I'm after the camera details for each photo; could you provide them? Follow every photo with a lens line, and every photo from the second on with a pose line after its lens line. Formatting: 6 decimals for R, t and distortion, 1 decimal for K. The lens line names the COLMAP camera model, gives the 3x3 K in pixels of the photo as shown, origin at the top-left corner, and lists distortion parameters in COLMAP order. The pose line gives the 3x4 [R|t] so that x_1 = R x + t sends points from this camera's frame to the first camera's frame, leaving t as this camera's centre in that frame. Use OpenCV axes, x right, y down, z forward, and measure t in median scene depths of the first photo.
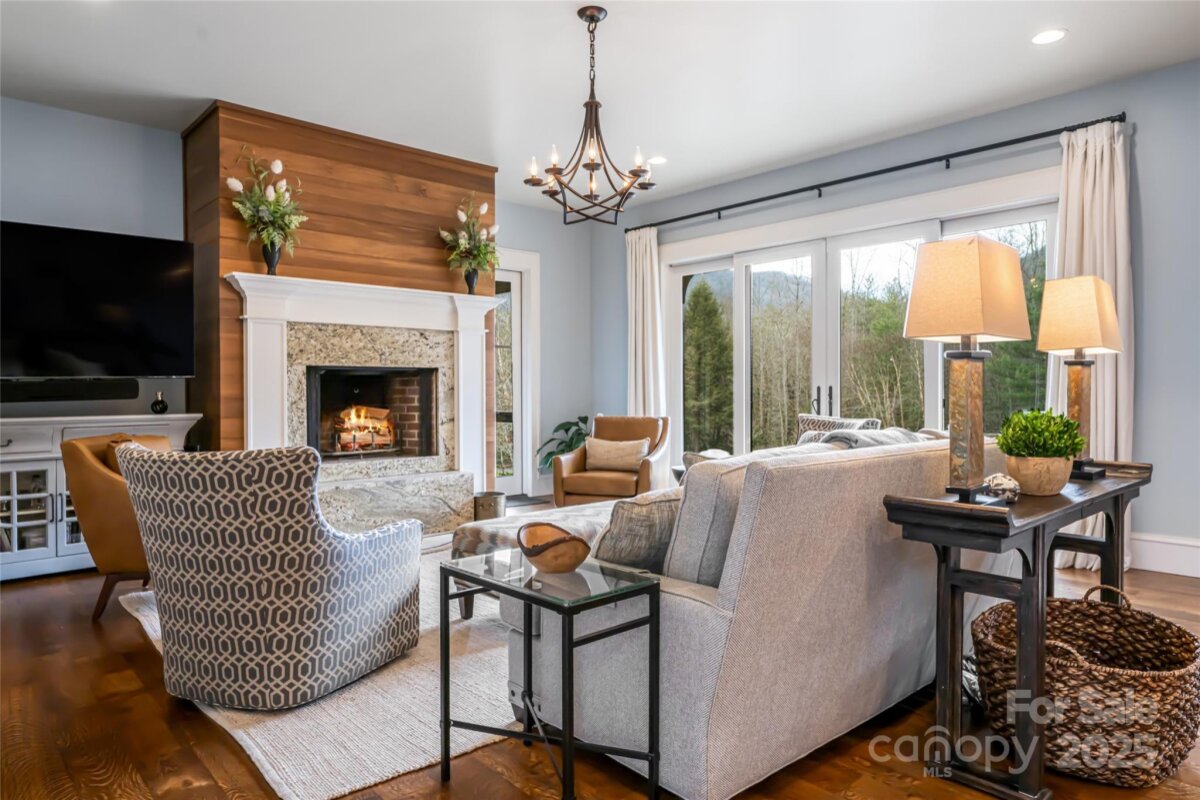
lens RADIAL K [[735.9, 0, 604.2], [0, 735.9, 392.9], [0, 0, 1]] dist [0.001235, 0.000986]
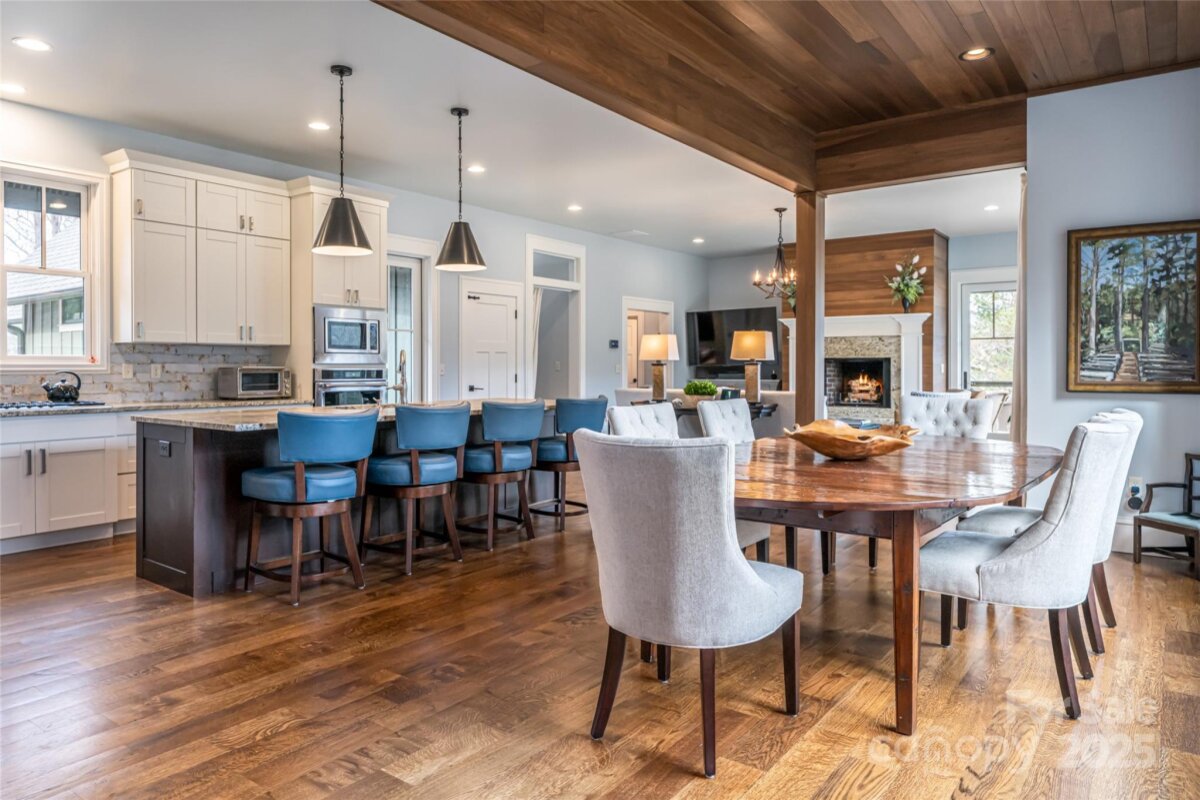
lens RADIAL K [[771.6, 0, 607.1], [0, 771.6, 370.1], [0, 0, 1]] dist [0.000112, 0.000161]
pose [[0.190286, 0.009218, -0.981685, 1.517926], [-0.002185, 0.999957, 0.008966, -0.020286], [0.981726, 0.000439, 0.190298, 0.001839]]
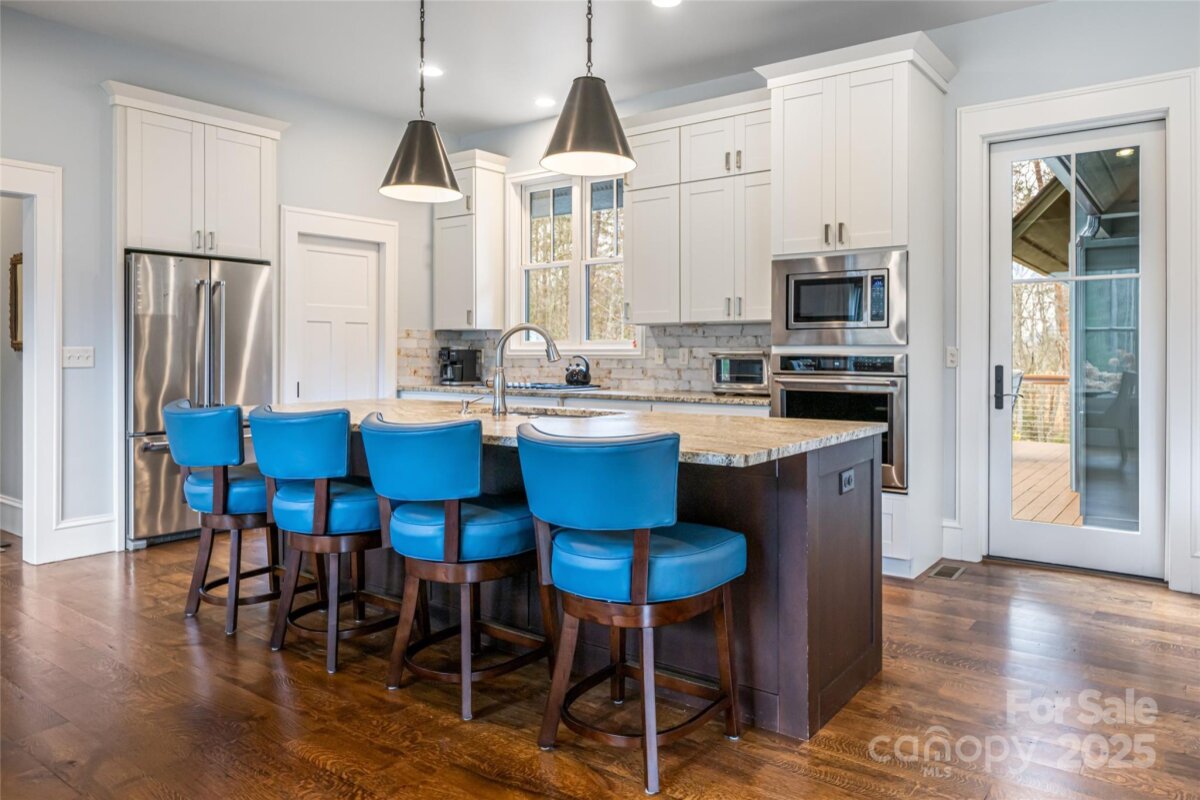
lens RADIAL K [[788.5, 0, 652.4], [0, 788.5, 356.1], [0, 0, 1]] dist [-0.023687, -0.000918]
pose [[-0.975834, 0.005199, -0.218449, 0.572072], [0.003883, 0.999972, 0.006457, -0.014484], [0.218477, 0.005453, -0.975827, 0.533744]]
